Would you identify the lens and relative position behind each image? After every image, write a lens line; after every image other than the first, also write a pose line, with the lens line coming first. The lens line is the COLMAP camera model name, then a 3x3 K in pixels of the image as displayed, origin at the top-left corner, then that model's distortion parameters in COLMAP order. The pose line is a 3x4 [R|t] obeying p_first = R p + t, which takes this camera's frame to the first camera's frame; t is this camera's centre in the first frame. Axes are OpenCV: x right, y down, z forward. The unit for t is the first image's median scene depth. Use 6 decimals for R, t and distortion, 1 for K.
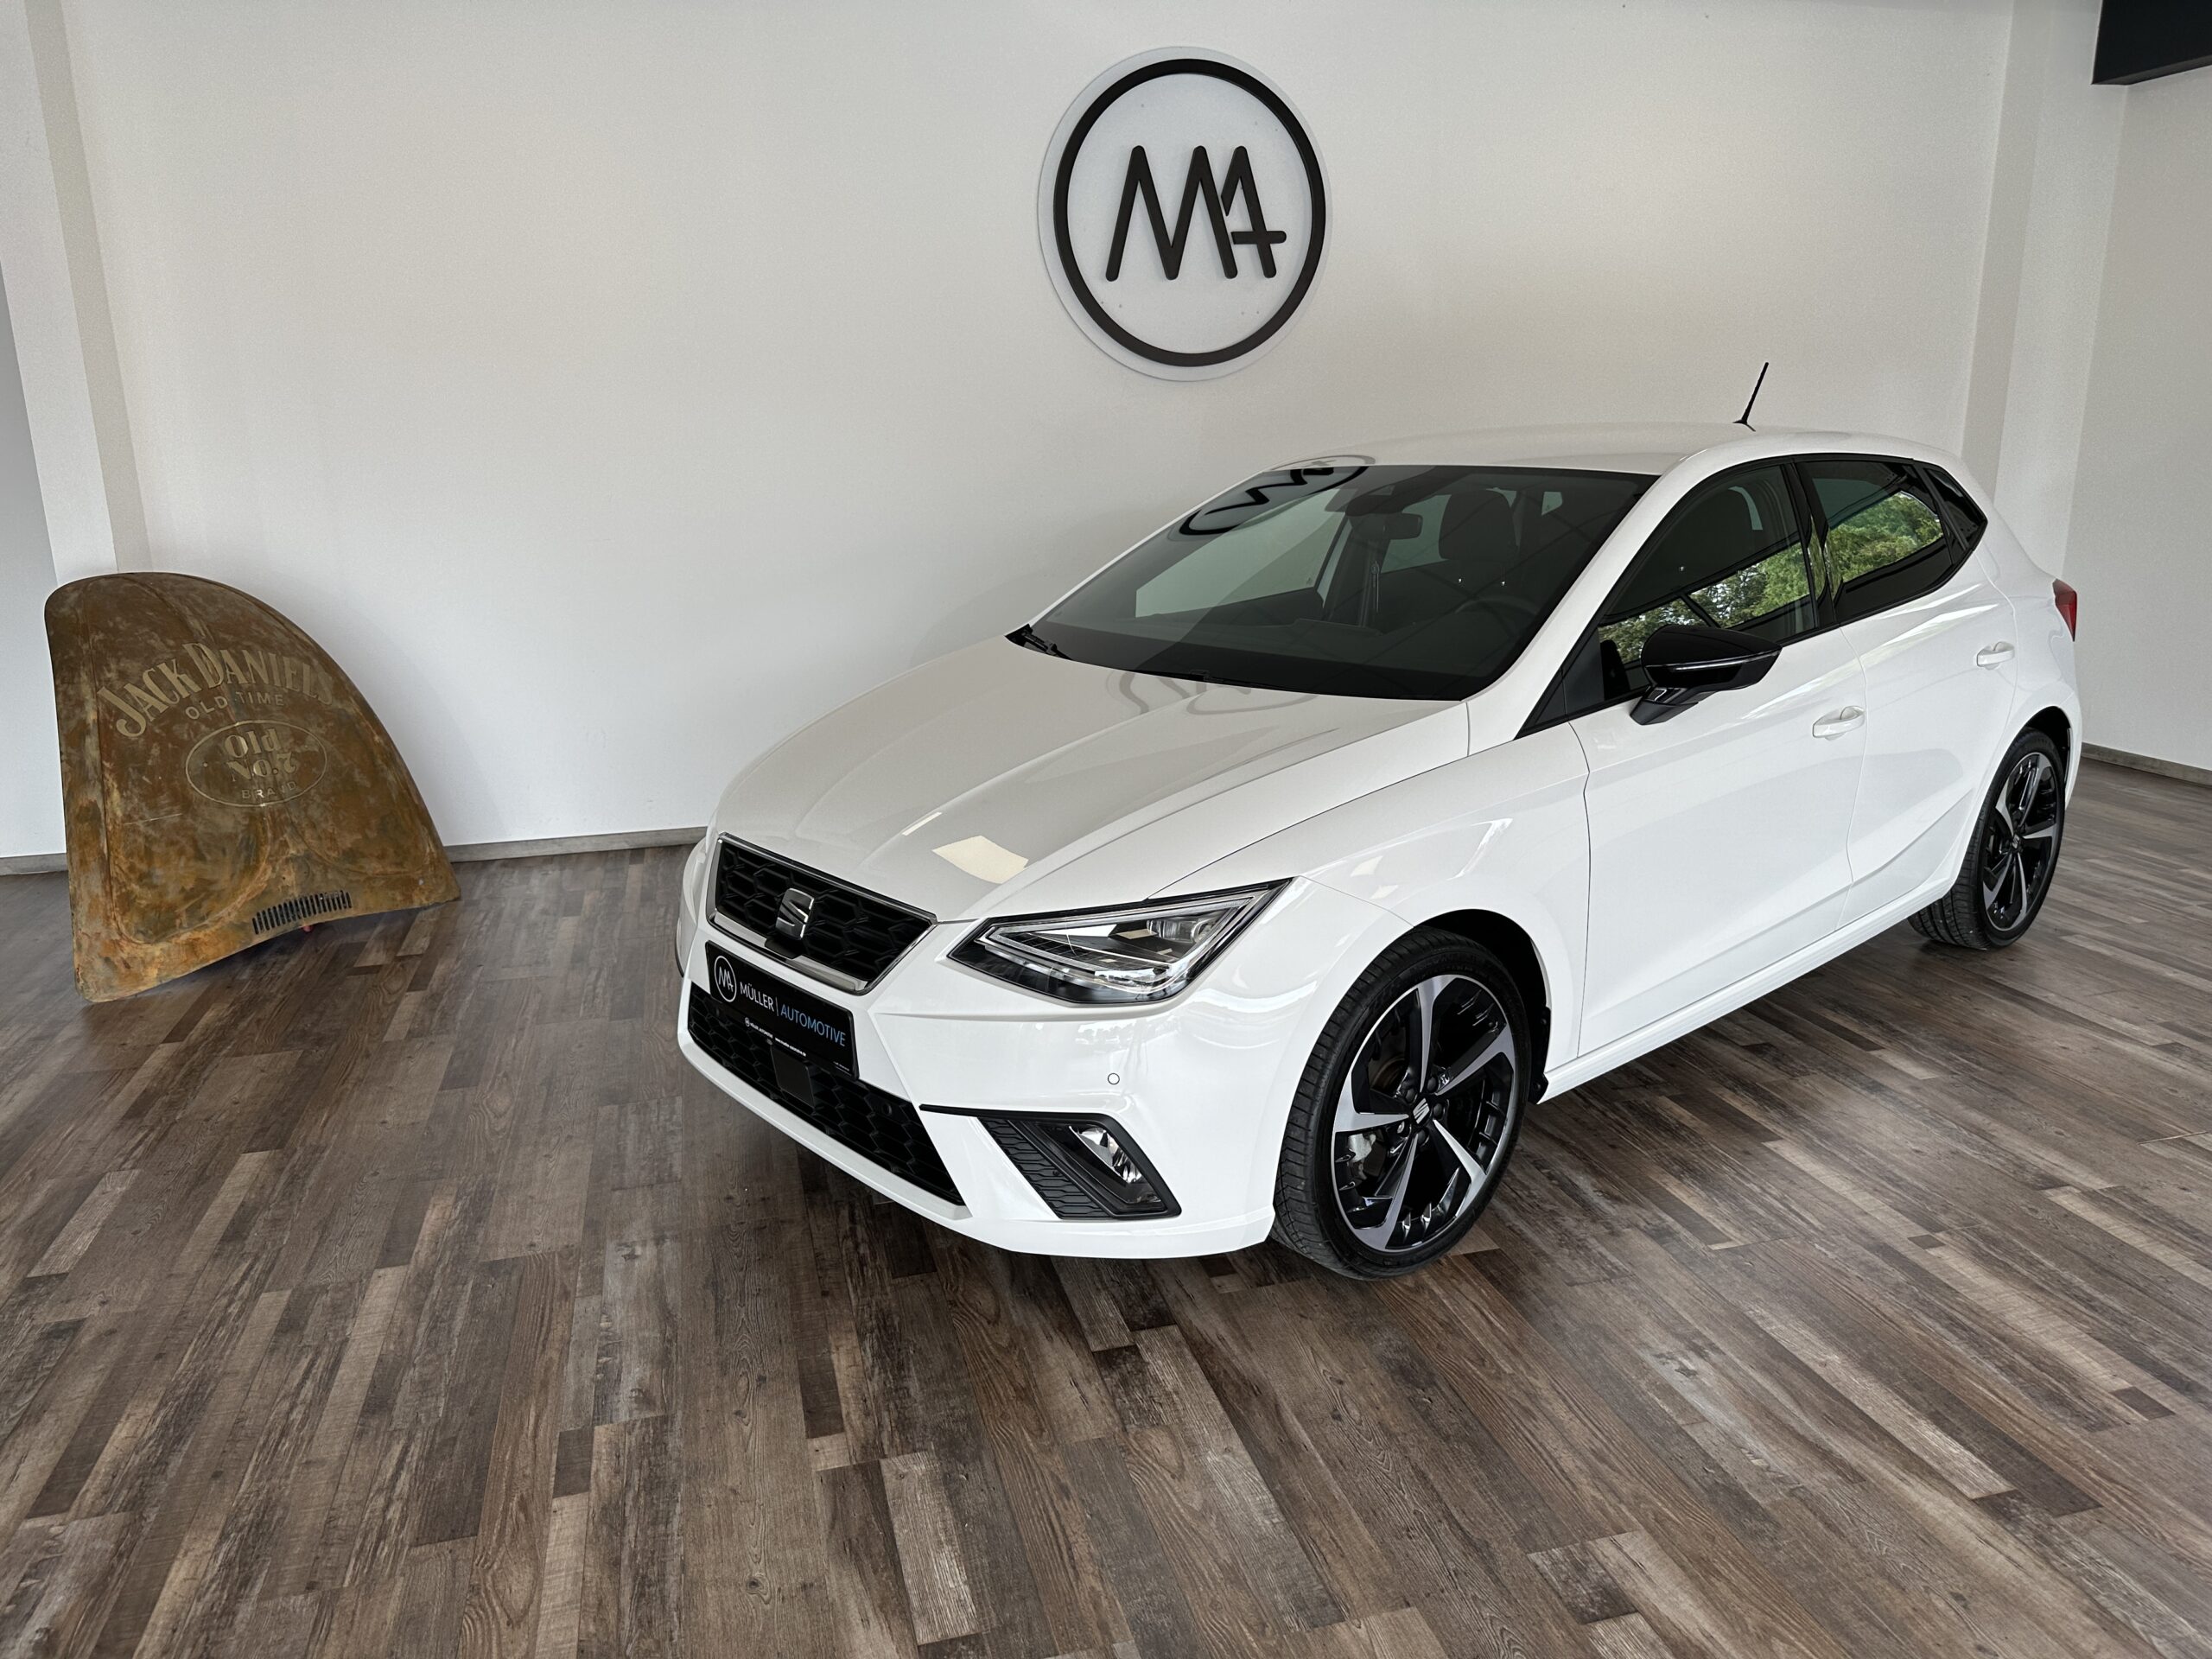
lens RADIAL K [[1559.3, 0, 1110.8], [0, 1559.3, 834.1], [0, 0, 1]] dist [0.002929, -0.007603]
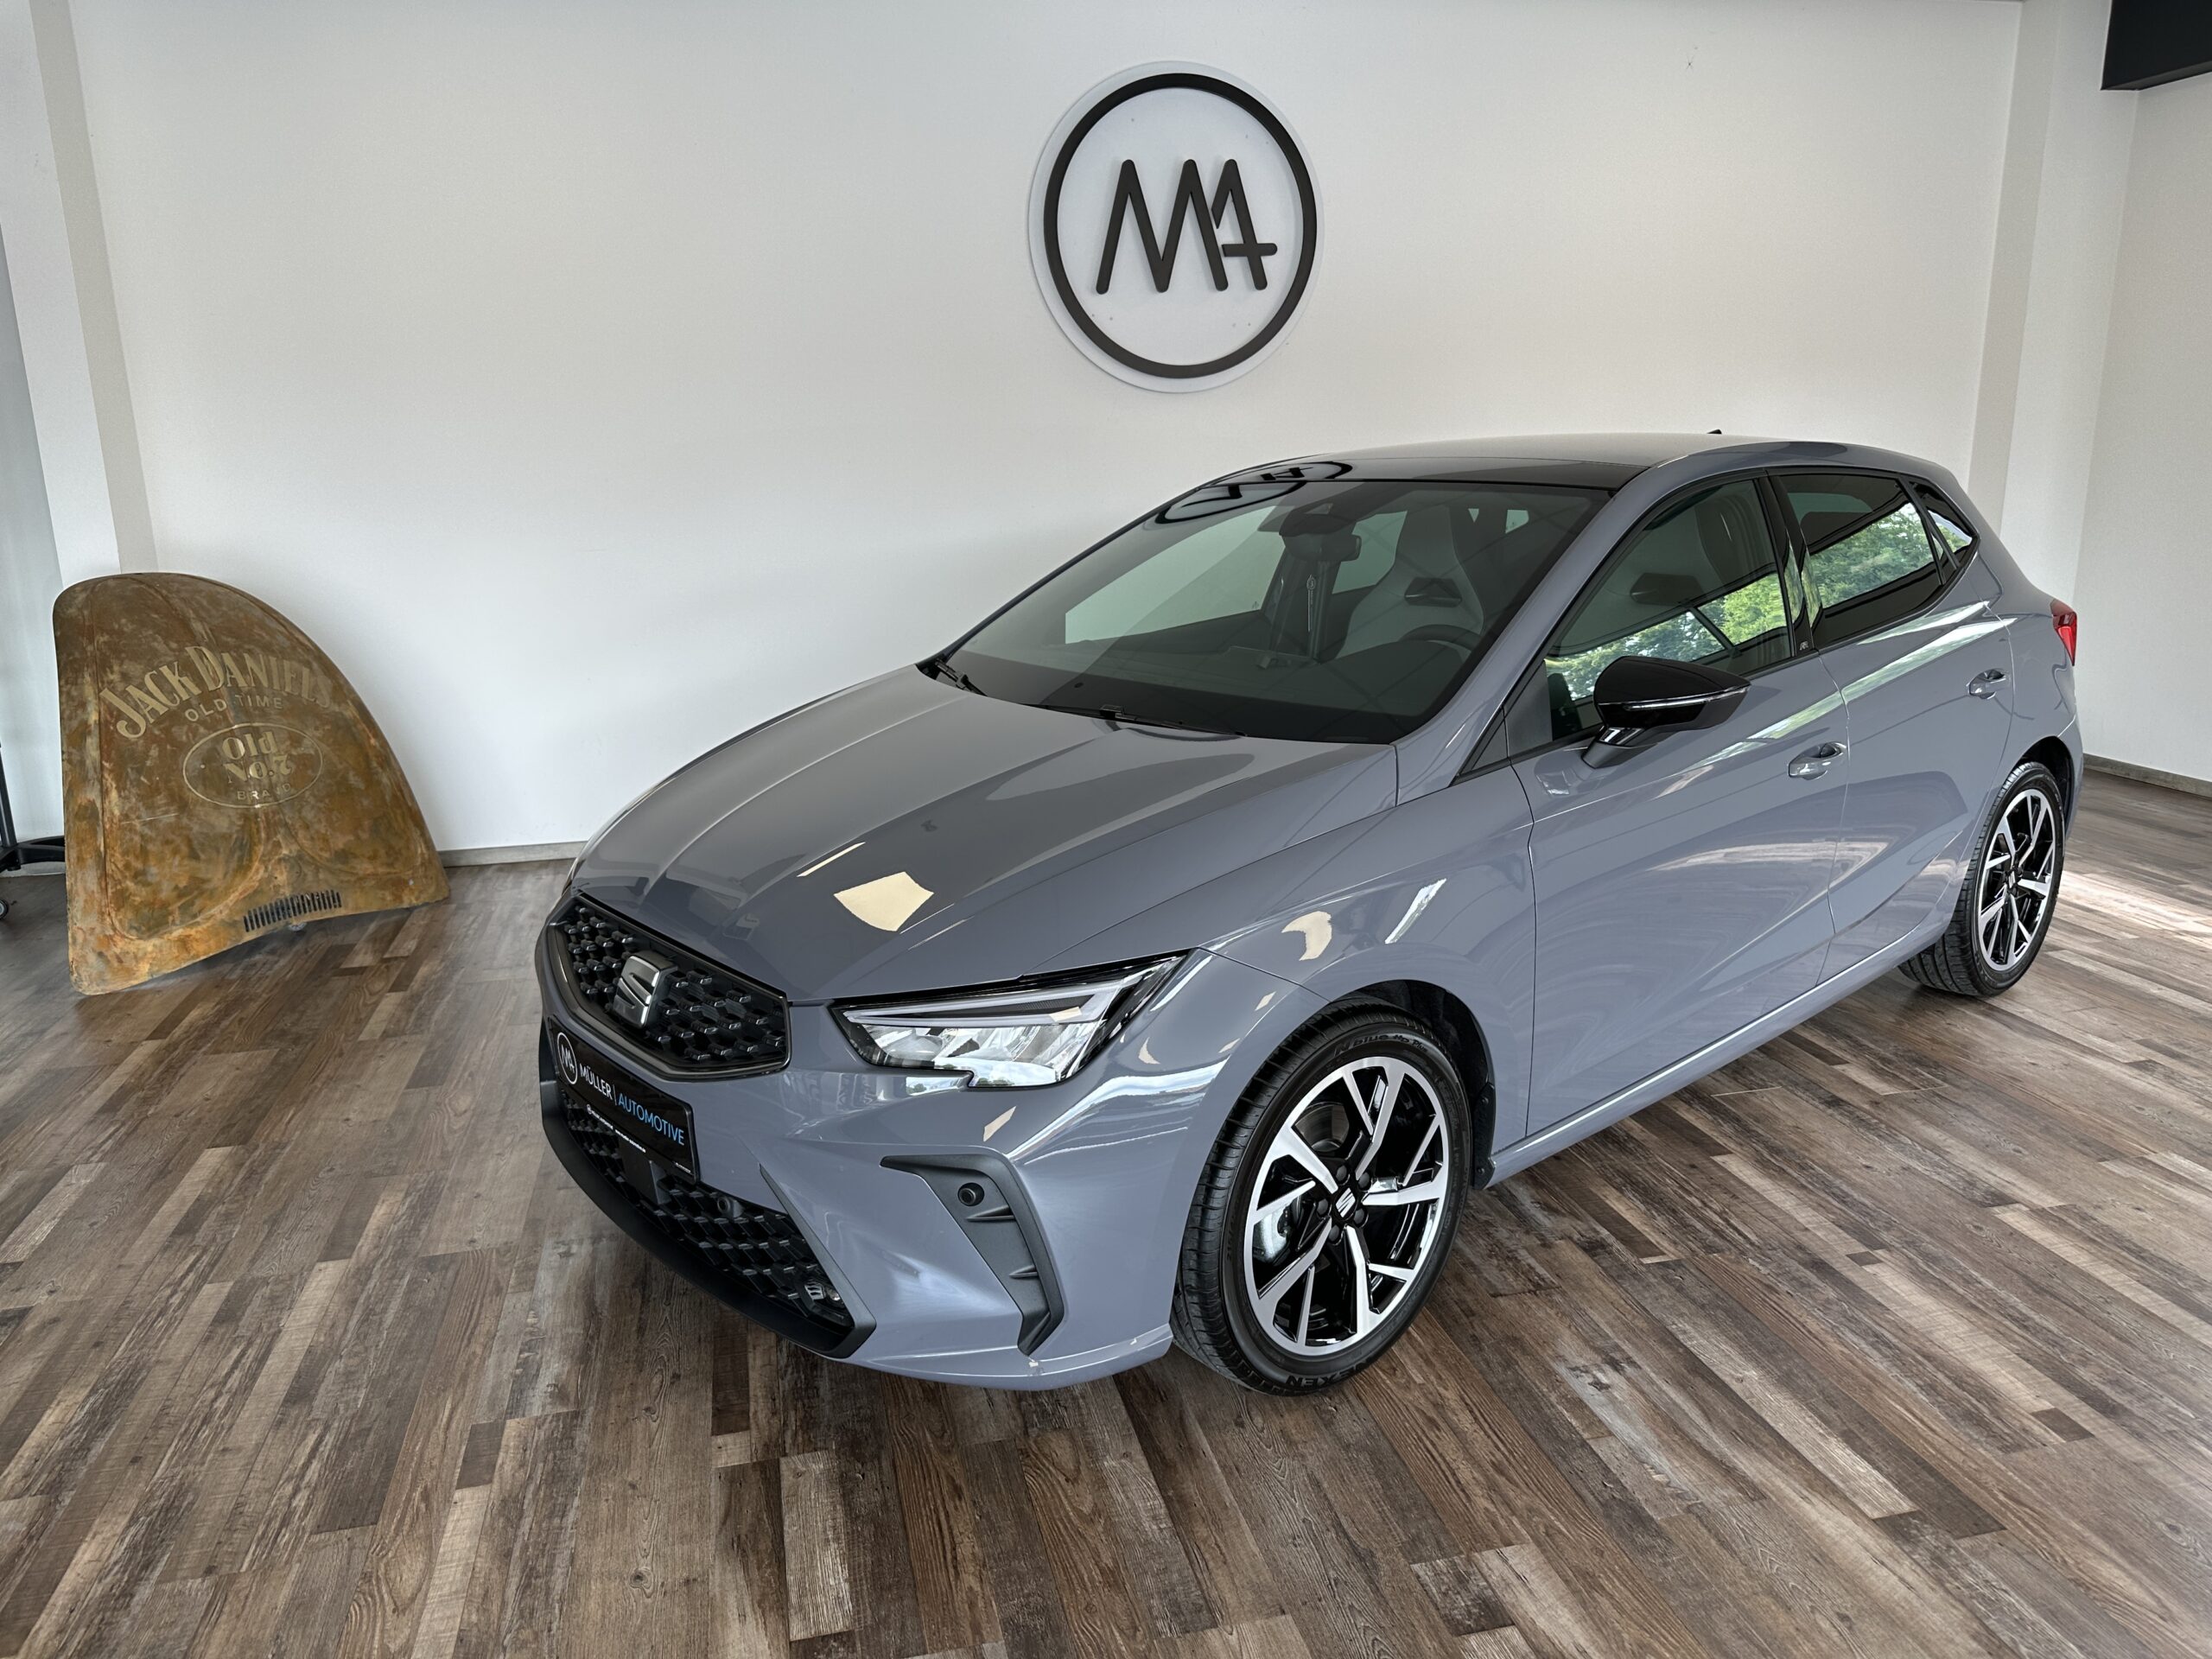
lens RADIAL K [[1555.1, 0, 1106.5], [0, 1555.1, 827.9], [0, 0, 1]] dist [0.003531, -0.007265]
pose [[0.999445, 0.005773, -0.032806, 0.079394], [-0.006152, 0.999915, -0.011456, 0.003779], [0.032737, 0.011652, 0.999396, -0.001911]]
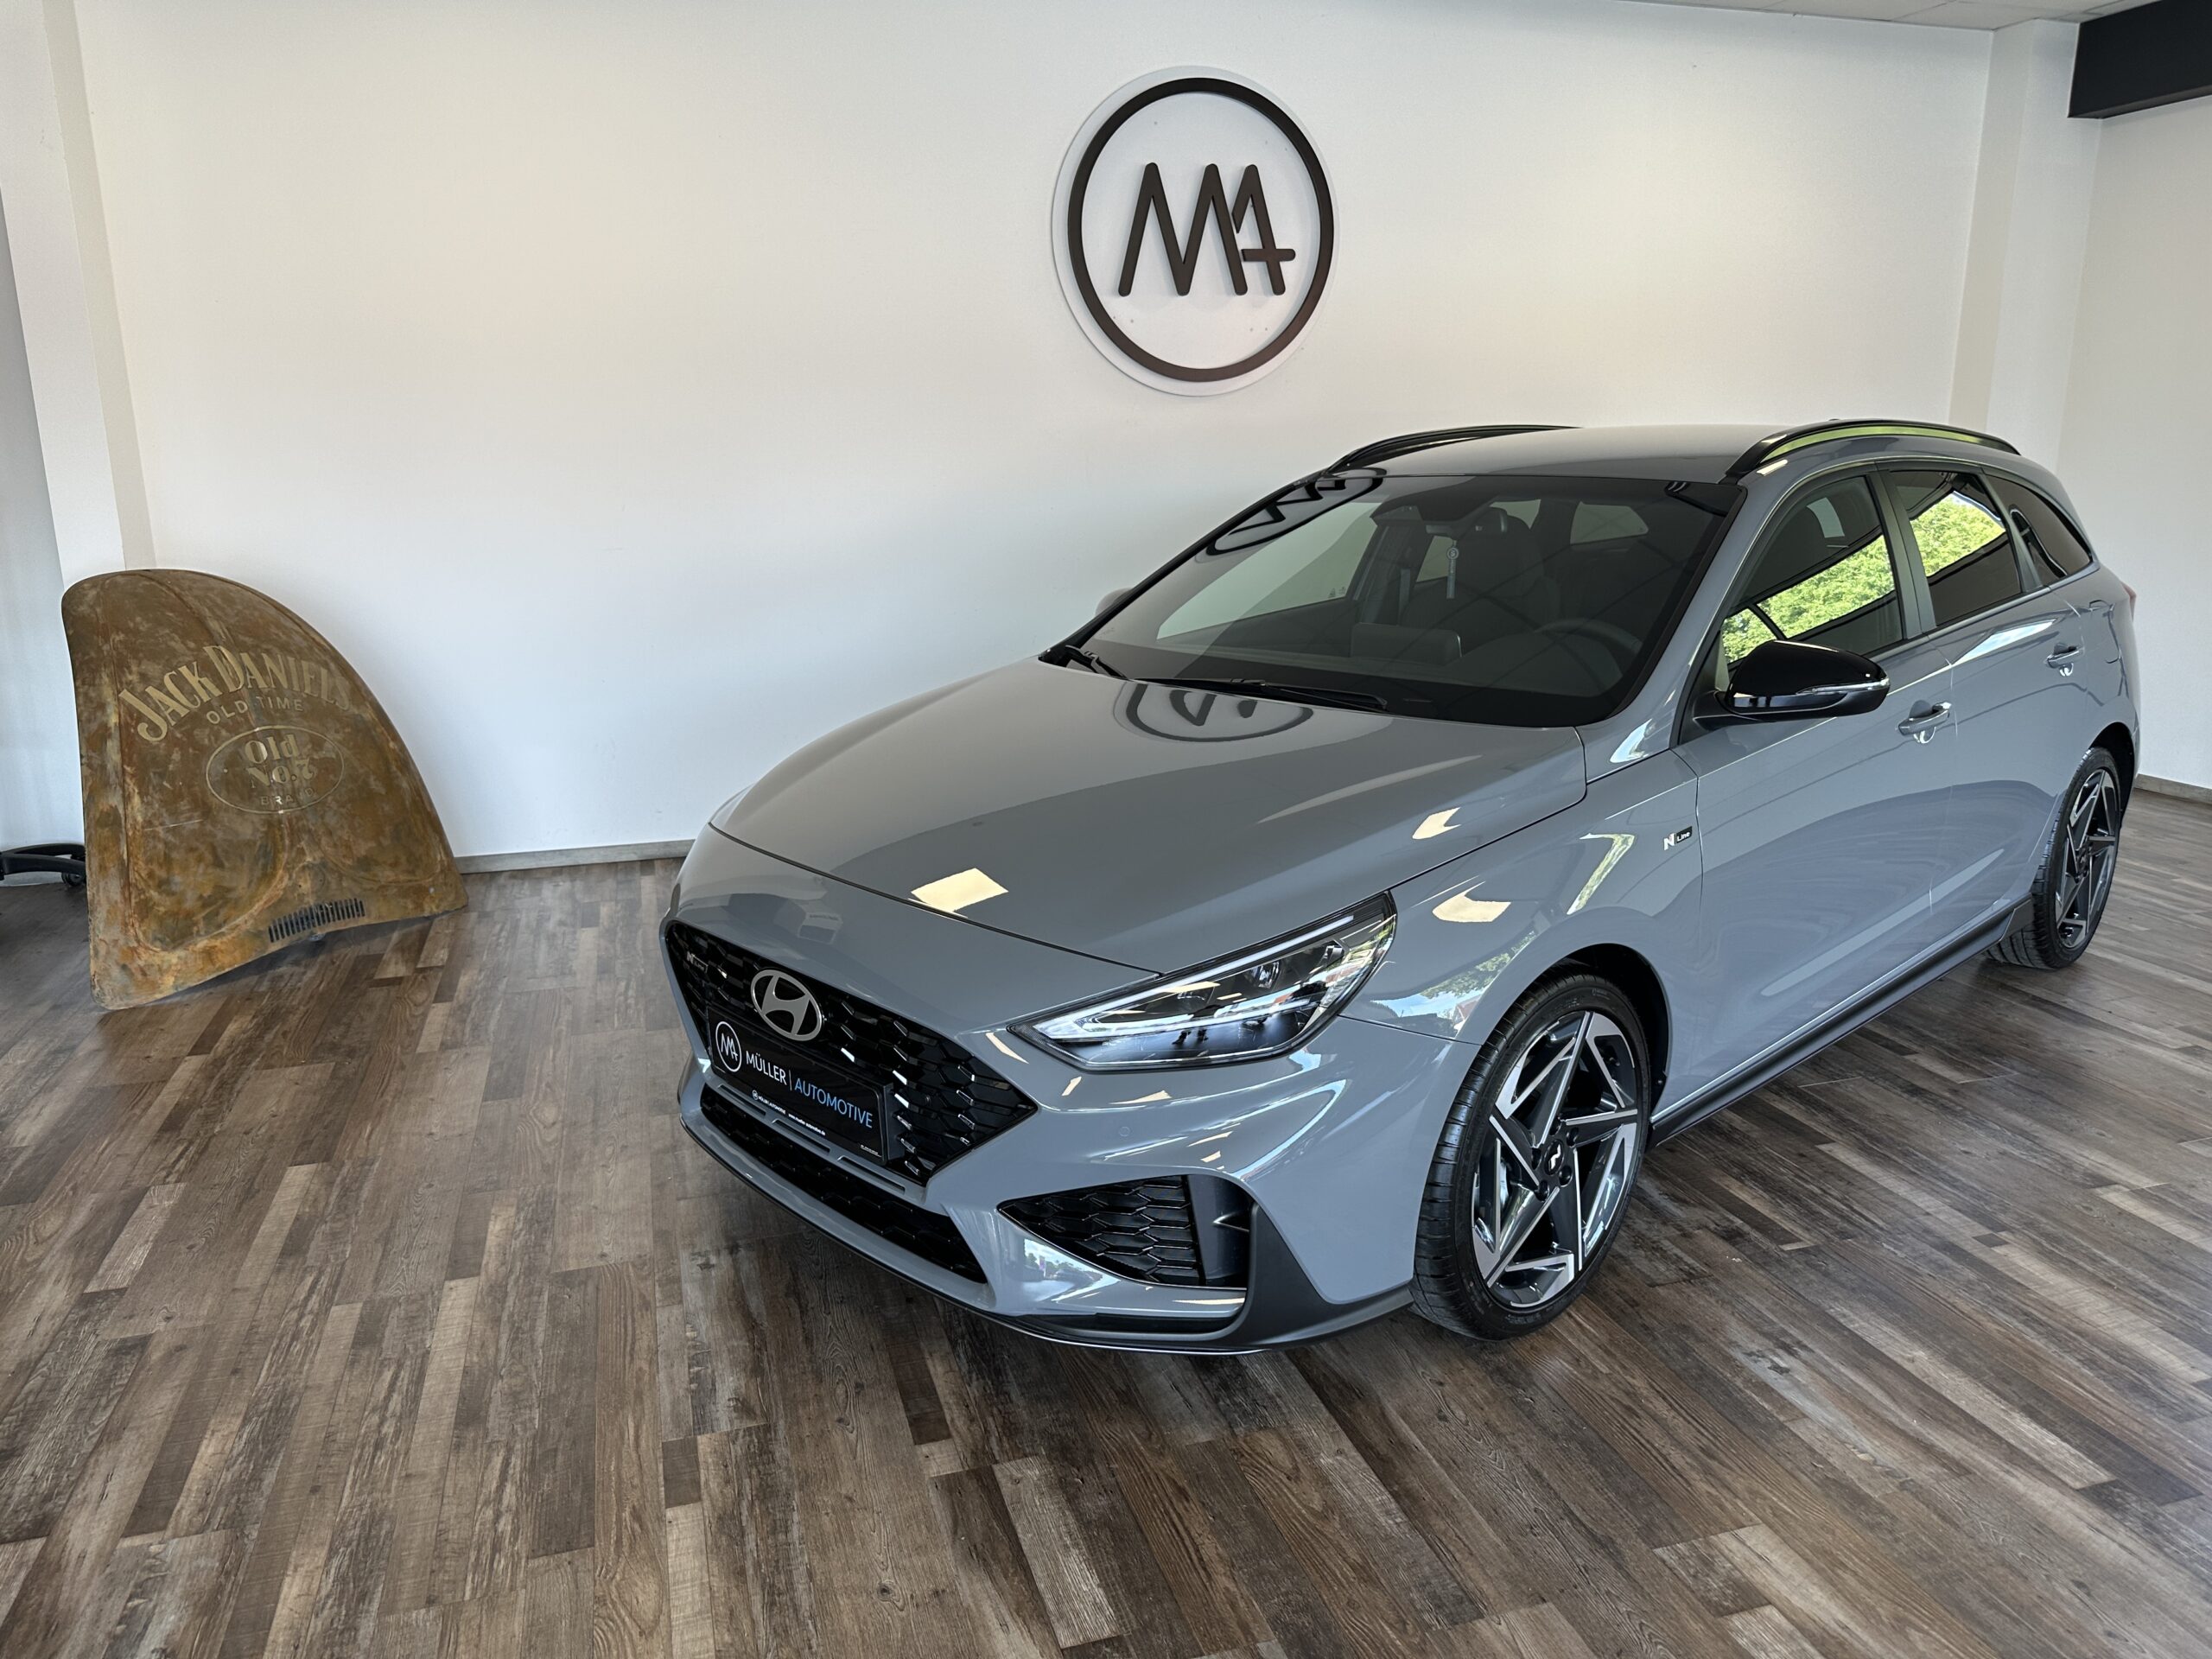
lens RADIAL K [[1558.0, 0, 1104.4], [0, 1558.0, 828.9], [0, 0, 1]] dist [-0.000654, -0.002856]
pose [[0.999469, 0.000399, 0.032580, -0.092760], [0.000077, 0.999893, -0.014595, 0.008240], [-0.032583, 0.014590, 0.999363, -0.000843]]
